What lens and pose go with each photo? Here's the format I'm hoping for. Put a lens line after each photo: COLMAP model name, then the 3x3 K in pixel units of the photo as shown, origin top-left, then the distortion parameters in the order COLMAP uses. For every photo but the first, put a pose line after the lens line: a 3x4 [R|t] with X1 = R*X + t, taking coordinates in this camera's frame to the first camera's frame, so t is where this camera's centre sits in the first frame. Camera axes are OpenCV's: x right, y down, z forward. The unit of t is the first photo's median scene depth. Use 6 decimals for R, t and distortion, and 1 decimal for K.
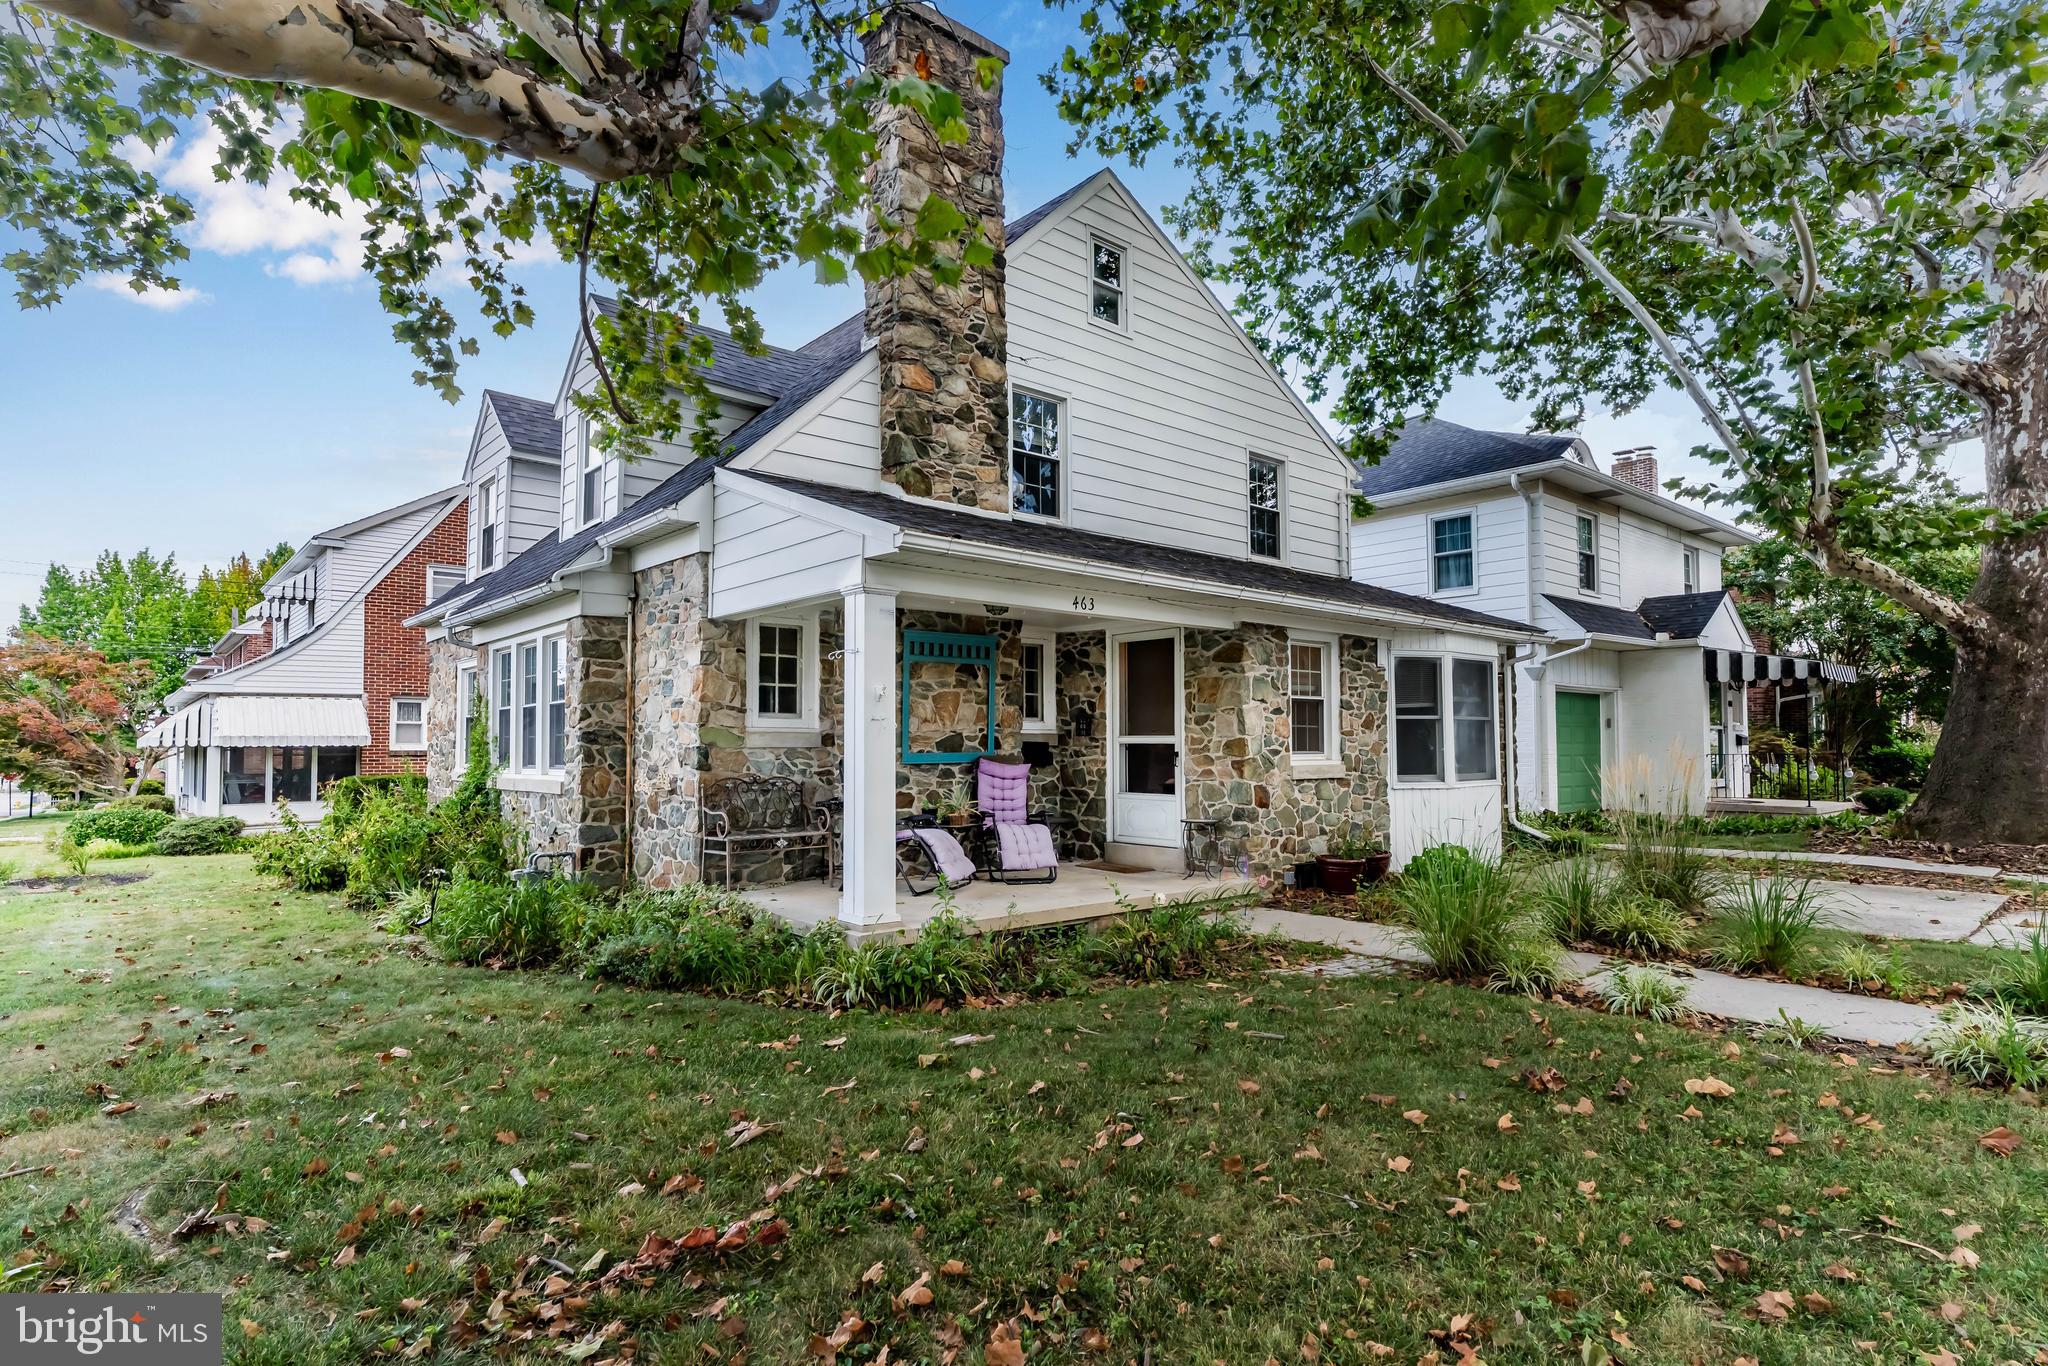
lens RADIAL K [[1062.9, 0, 1017.5], [0, 1062.9, 690.0], [0, 0, 1]] dist [-0.006808, 0.002112]
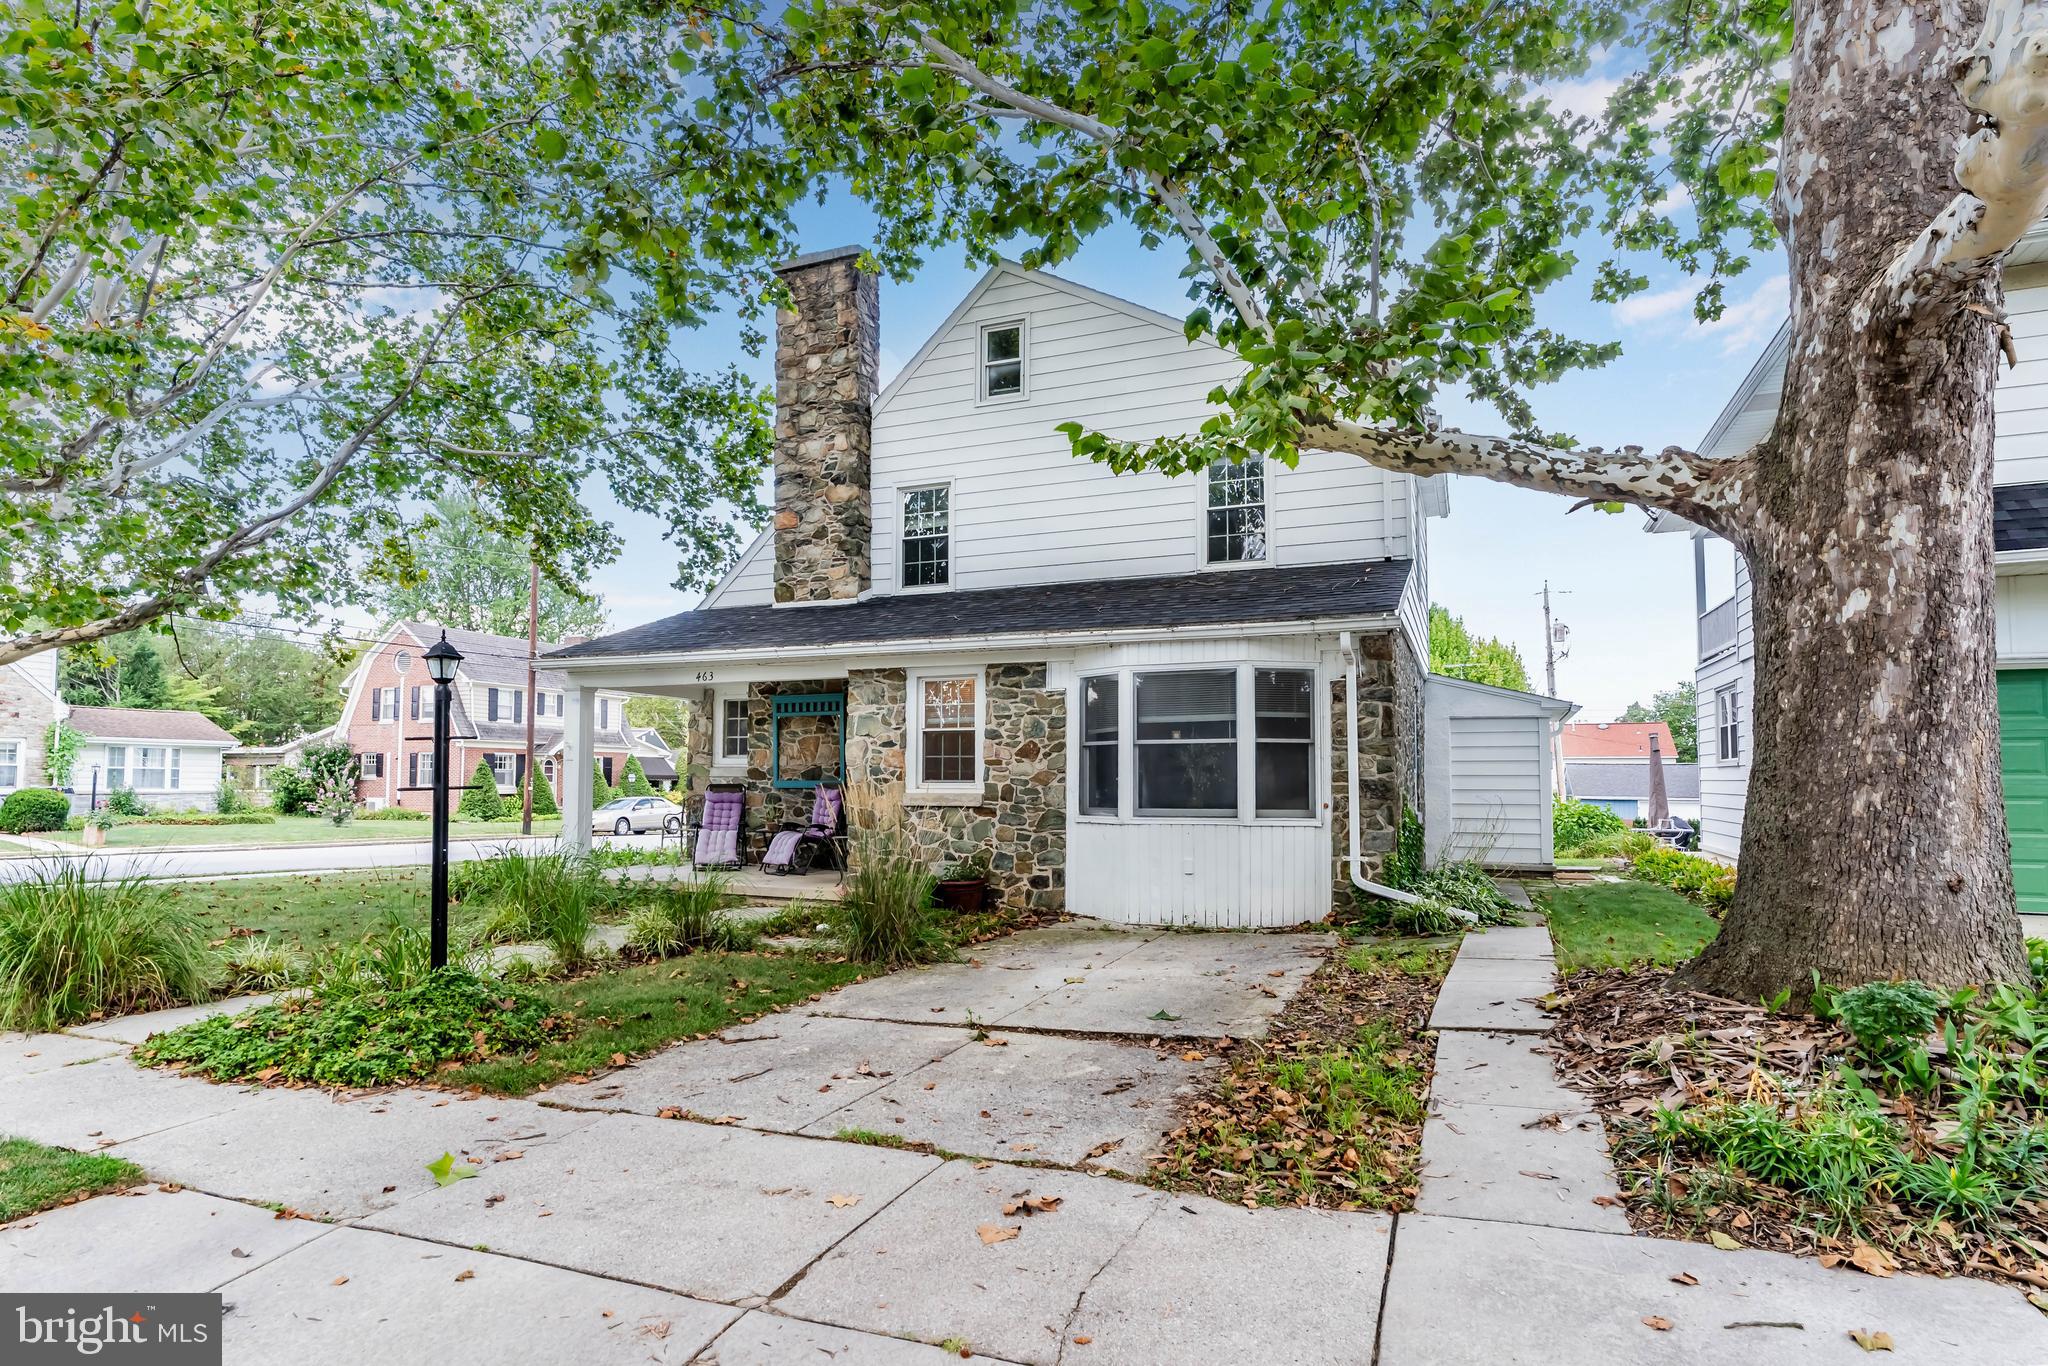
lens RADIAL K [[1062.9, 0, 1032.6], [0, 1062.9, 690.5], [0, 0, 1]] dist [-0.006808, 0.002112]
pose [[0.475492, -0.070805, -0.876866, 1.280466], [0.048250, 0.997354, -0.054370, 0.030914], [0.878396, -0.016456, 0.477650, 0.585730]]
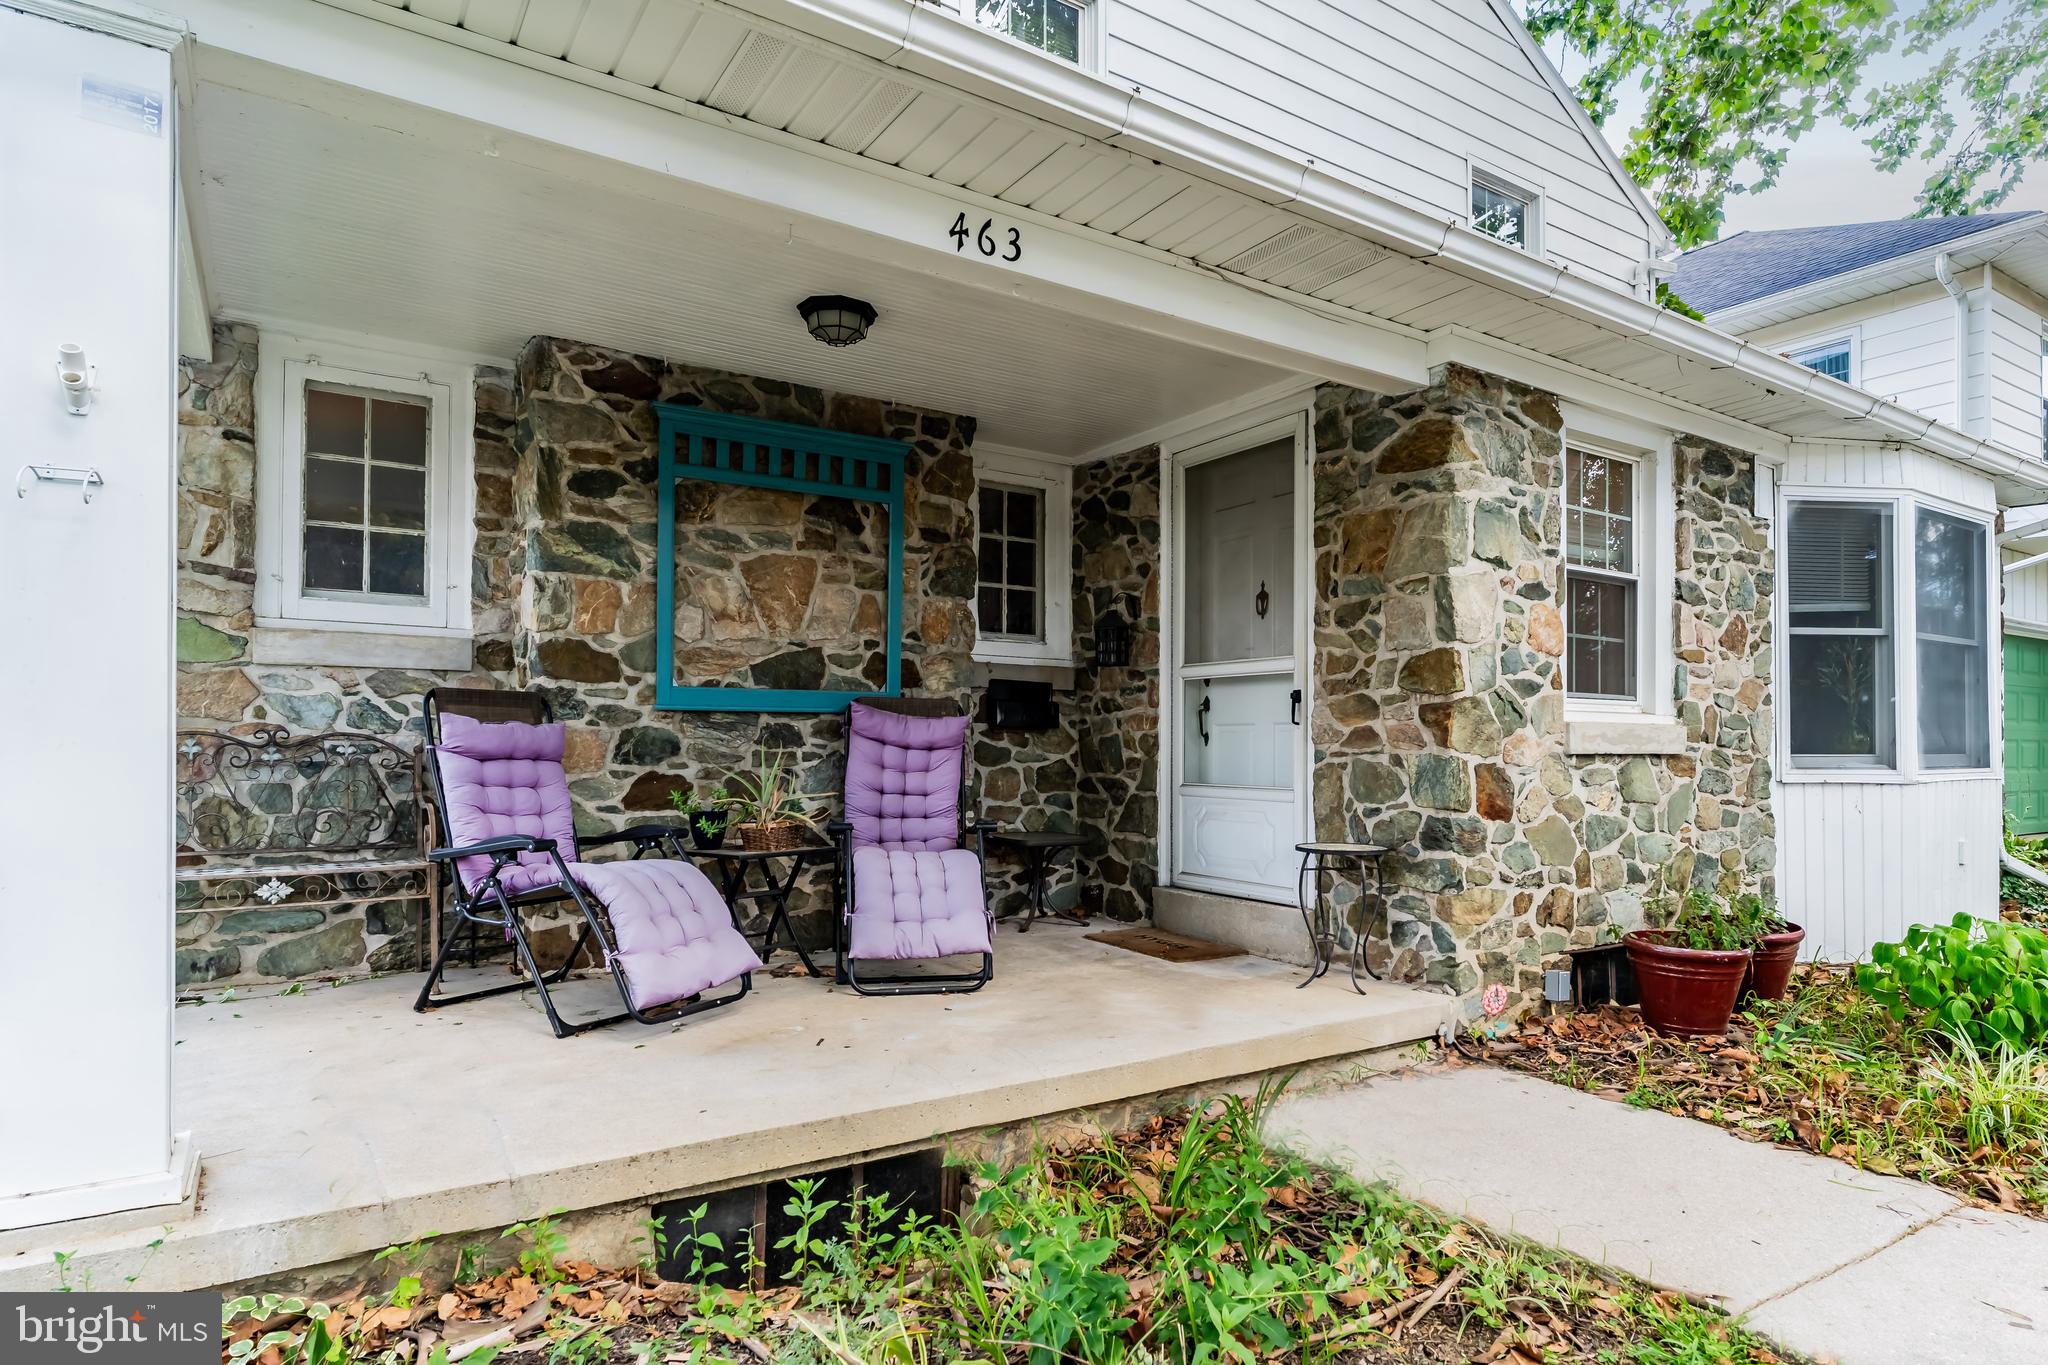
lens RADIAL K [[1162.8, 0, 1086.3], [0, 1162.8, 734.1], [0, 0, 1]] dist [-0.004534, 0.000450]
pose [[0.994247, 0.004571, -0.107013, 0.115298], [-0.000415, 0.999246, 0.038828, 0.057654], [0.107110, -0.038560, 0.993499, 0.510547]]
